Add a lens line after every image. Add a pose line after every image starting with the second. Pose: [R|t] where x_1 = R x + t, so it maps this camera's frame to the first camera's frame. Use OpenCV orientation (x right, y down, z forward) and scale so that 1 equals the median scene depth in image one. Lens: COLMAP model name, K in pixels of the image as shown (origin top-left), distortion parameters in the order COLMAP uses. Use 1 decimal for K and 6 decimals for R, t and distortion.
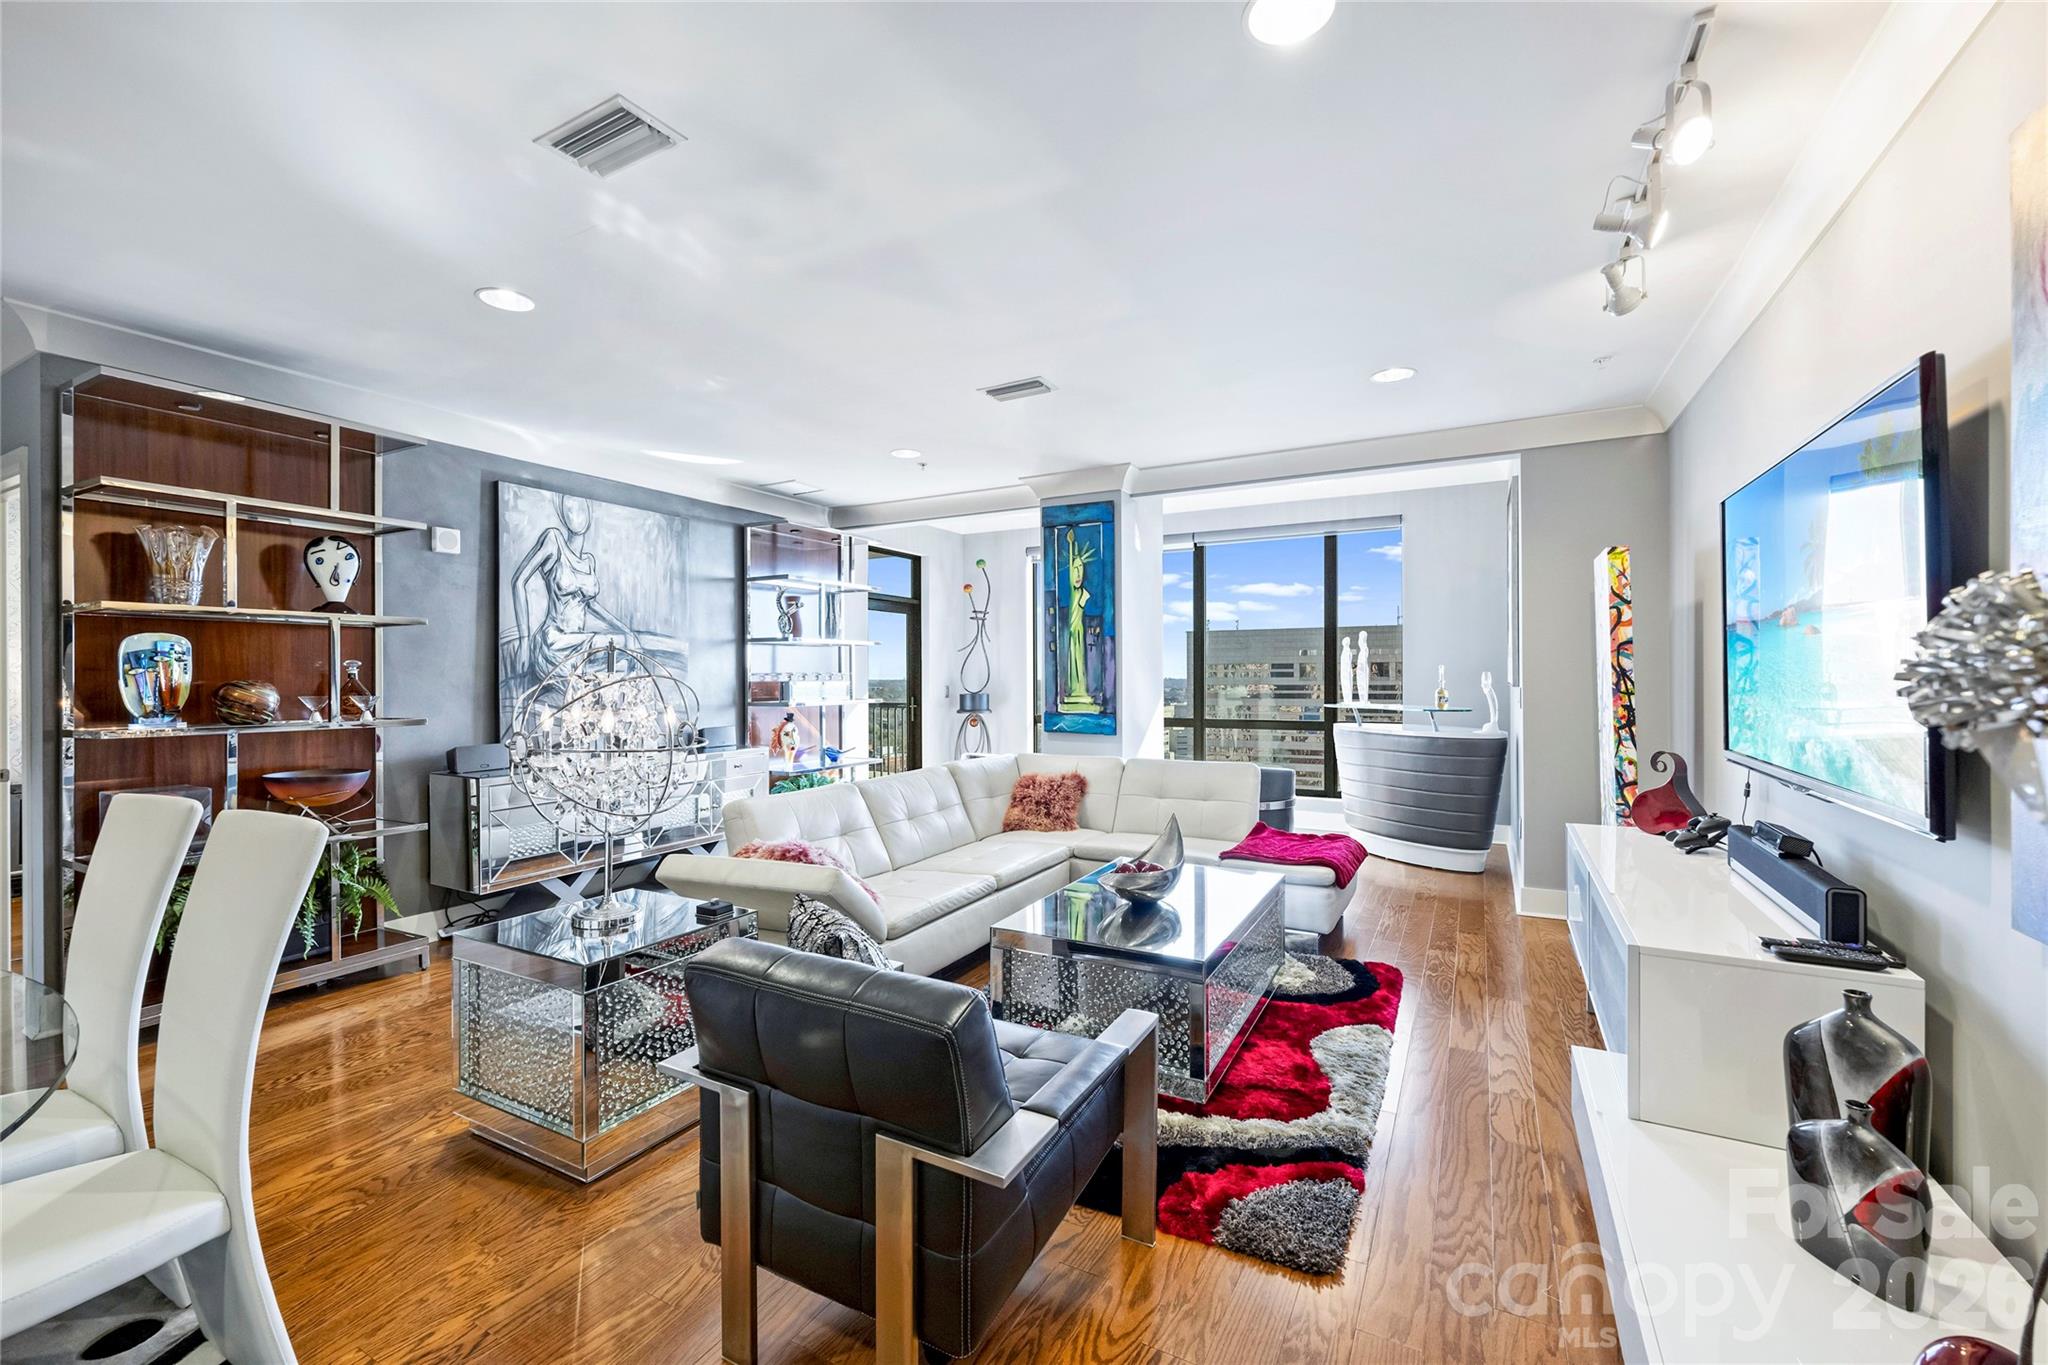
lens RADIAL K [[843.3, 0, 1031.9], [0, 843.3, 678.0], [0, 0, 1]] dist [0.004264, 0.001254]
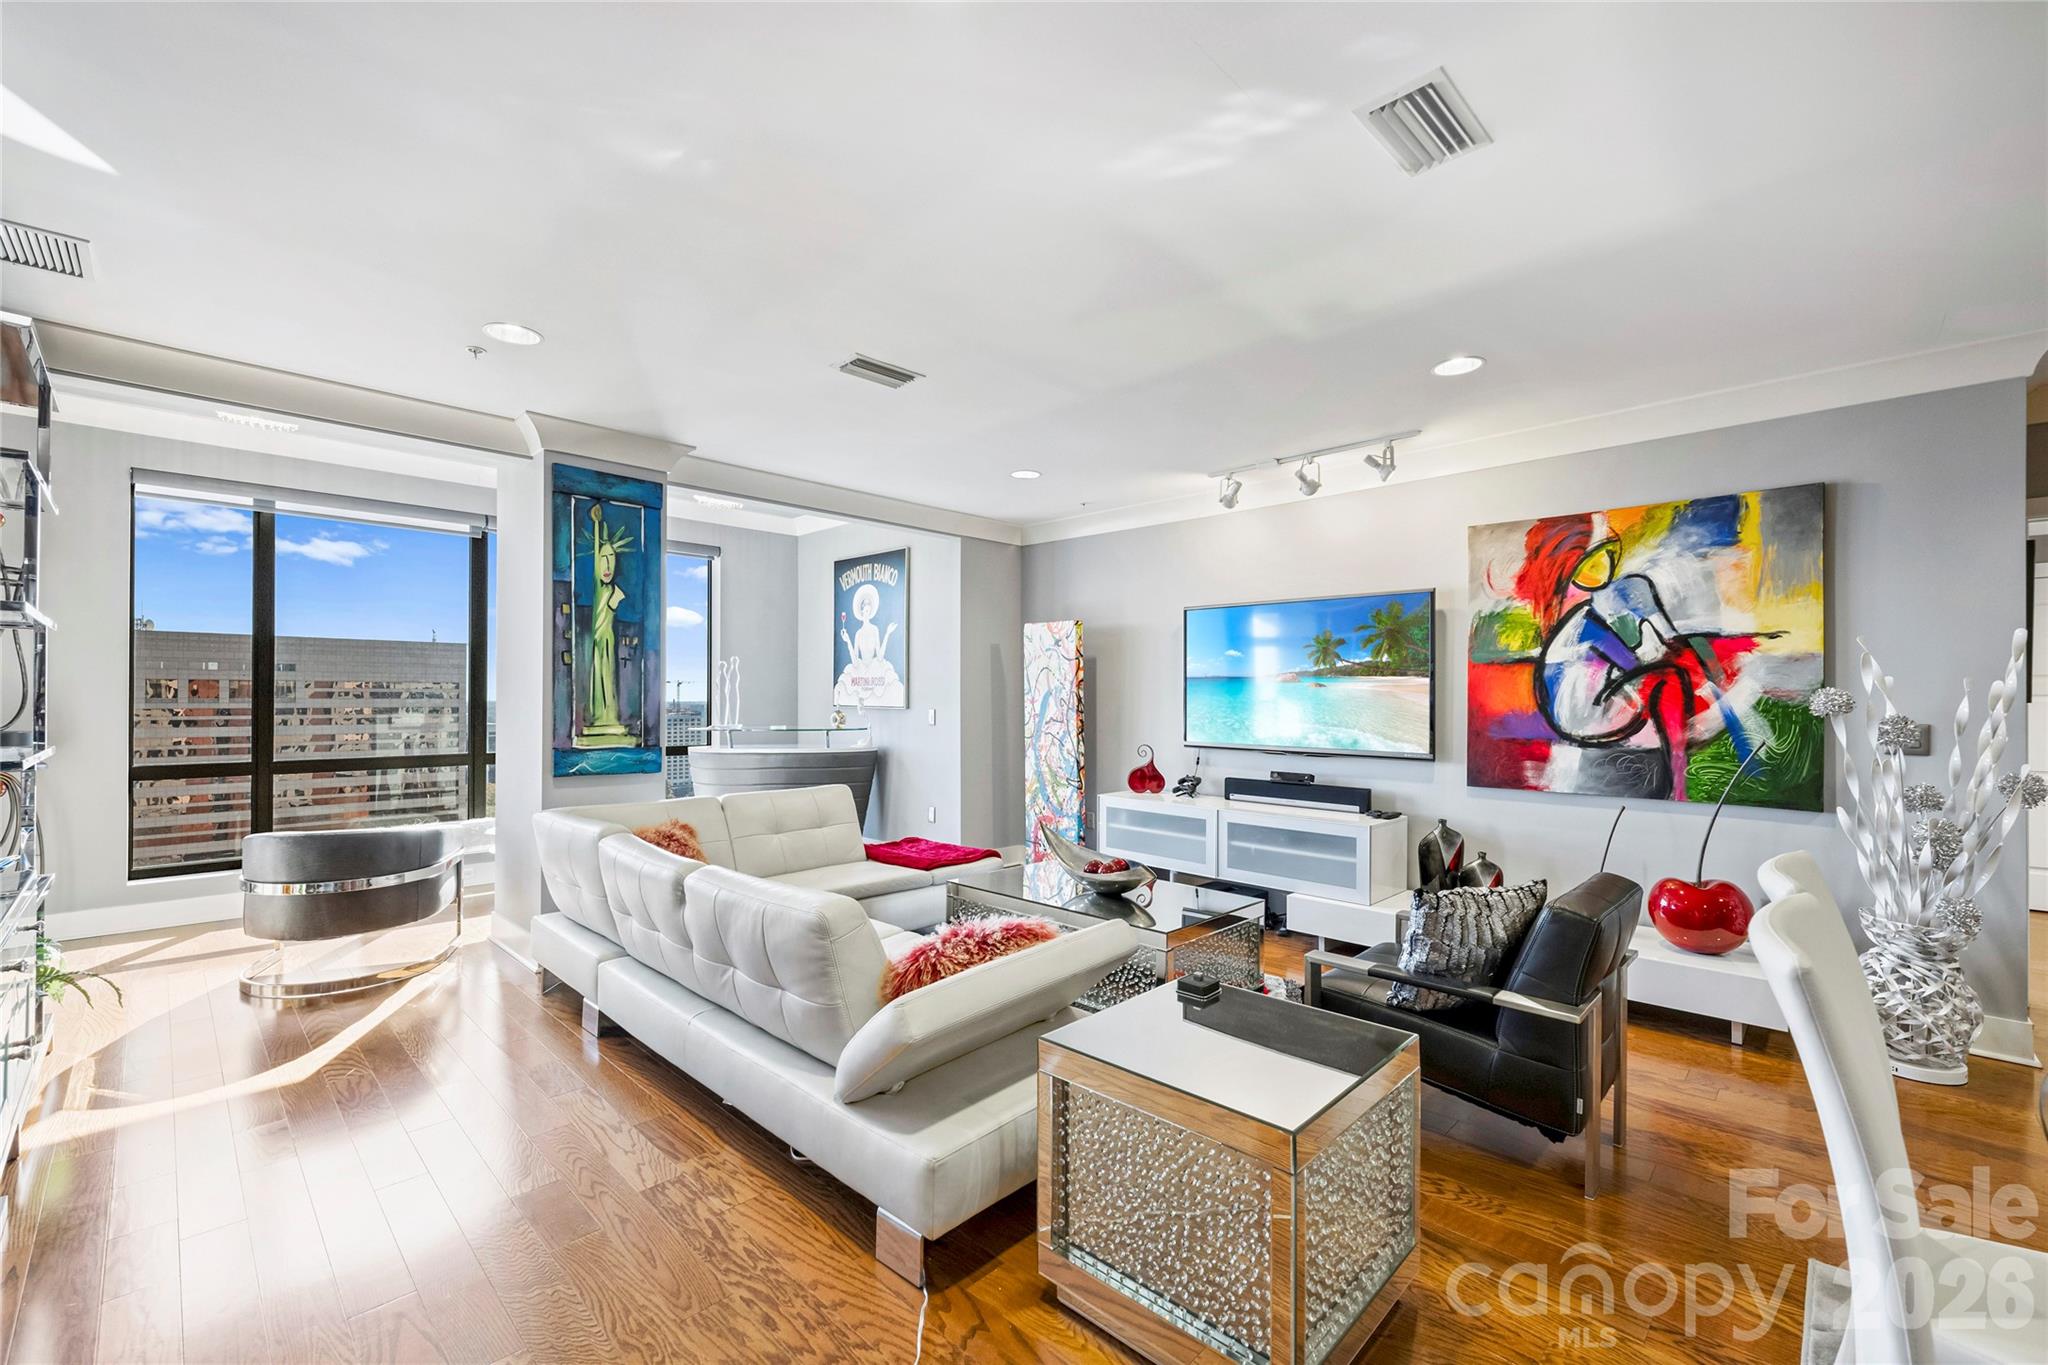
lens RADIAL K [[843.3, 0, 999.9], [0, 843.3, 705.8], [0, 0, 1]] dist [0.004264, 0.001254]
pose [[0.298706, -0.000972, 0.954345, -0.568753], [-0.003419, 0.999992, 0.002089, 0.000826], [-0.954339, -0.003887, 0.298701, 0.432188]]
